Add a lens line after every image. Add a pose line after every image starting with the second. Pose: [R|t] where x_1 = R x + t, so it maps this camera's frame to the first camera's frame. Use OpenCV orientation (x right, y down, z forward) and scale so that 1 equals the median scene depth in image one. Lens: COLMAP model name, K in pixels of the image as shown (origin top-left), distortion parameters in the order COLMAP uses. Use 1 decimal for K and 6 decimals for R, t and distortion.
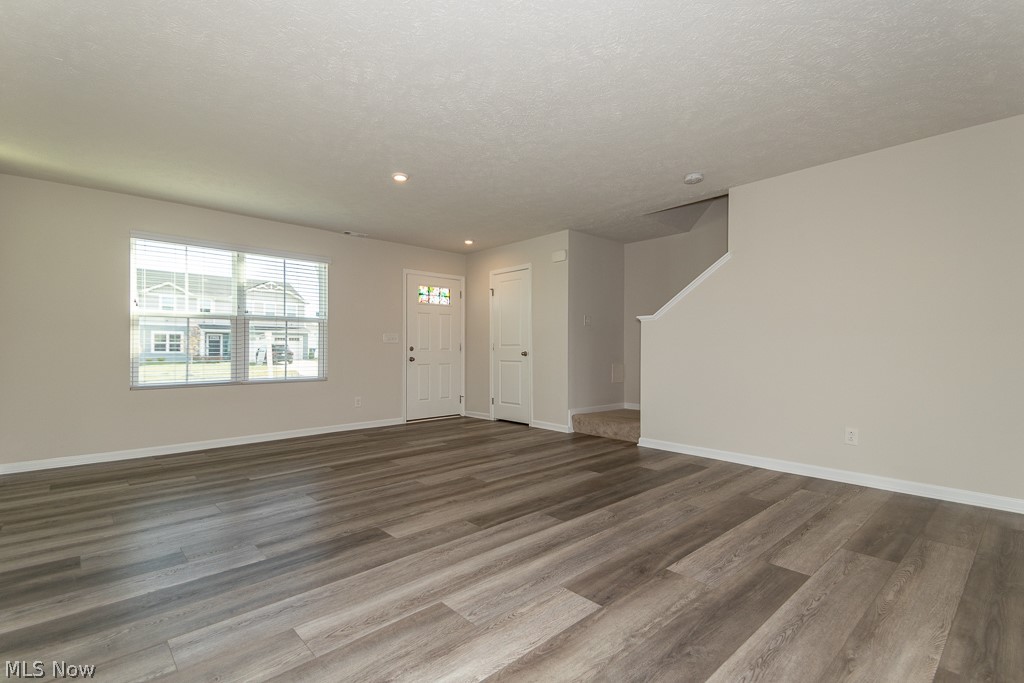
lens RADIAL K [[475.1, 0, 506.3], [0, 475.1, 345.9], [0, 0, 1]] dist [0.080732, -0.038925]
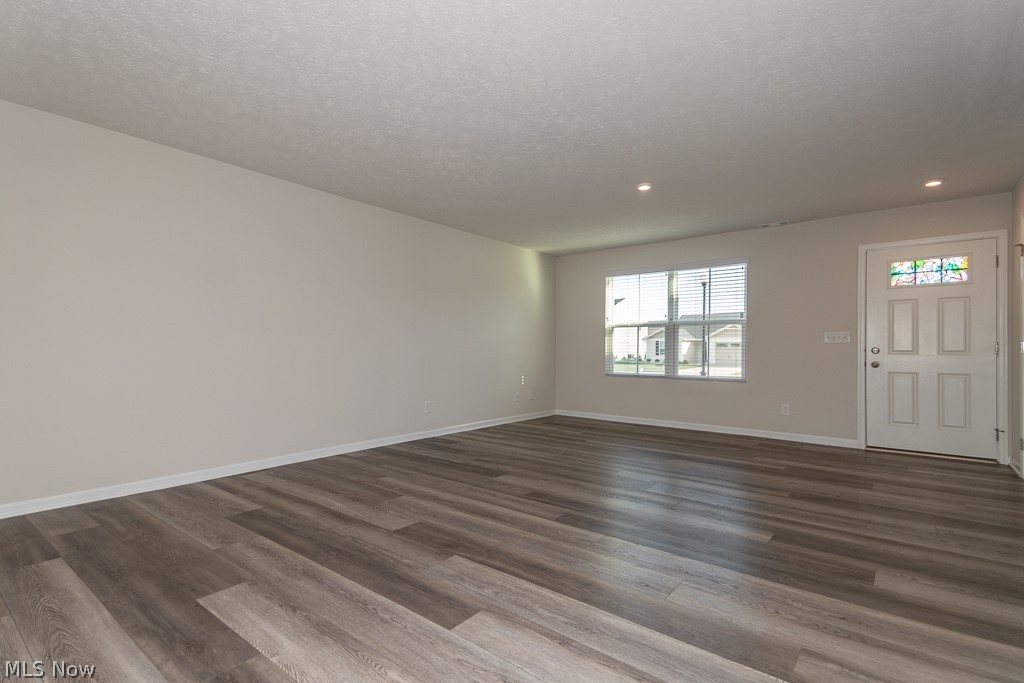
lens RADIAL K [[475.1, 0, 506.3], [0, 475.1, 345.9], [0, 0, 1]] dist [0.080732, -0.038925]
pose [[0.157213, -0.006321, -0.987545, 0.897761], [0.000587, 0.999980, -0.006308, 0.006472], [0.987565, 0.000412, 0.157213, 0.611141]]
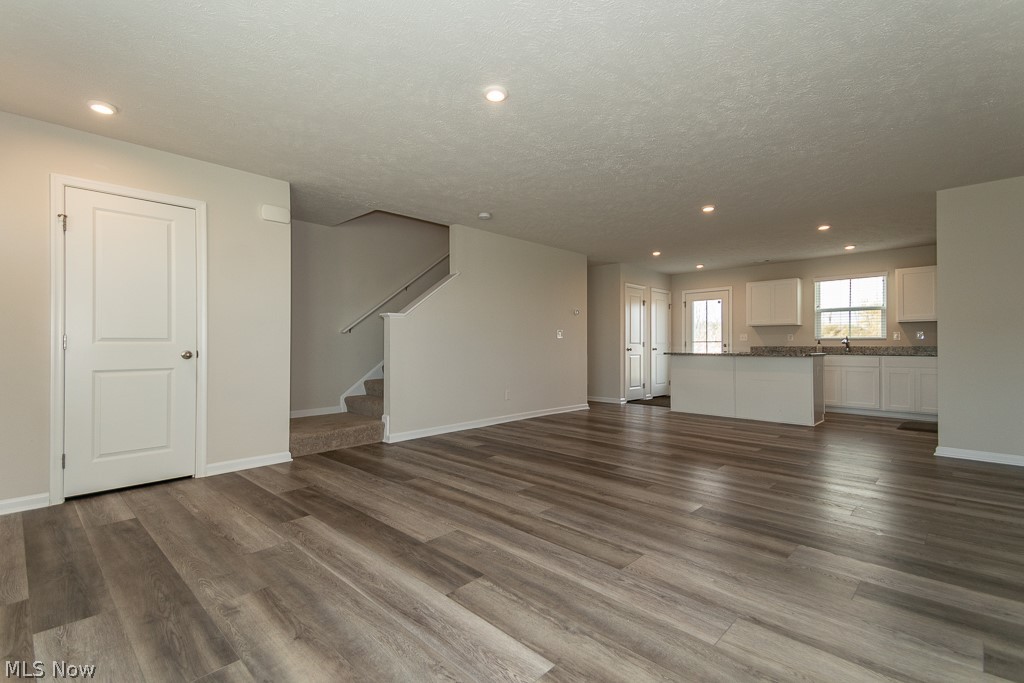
lens RADIAL K [[475.1, 0, 506.3], [0, 475.1, 345.9], [0, 0, 1]] dist [0.080732, -0.038925]
pose [[-0.081088, 0.000901, 0.996707, -1.031102], [-0.001973, 0.999997, -0.001065, 0.008696], [-0.996705, -0.002053, -0.081086, 1.187386]]
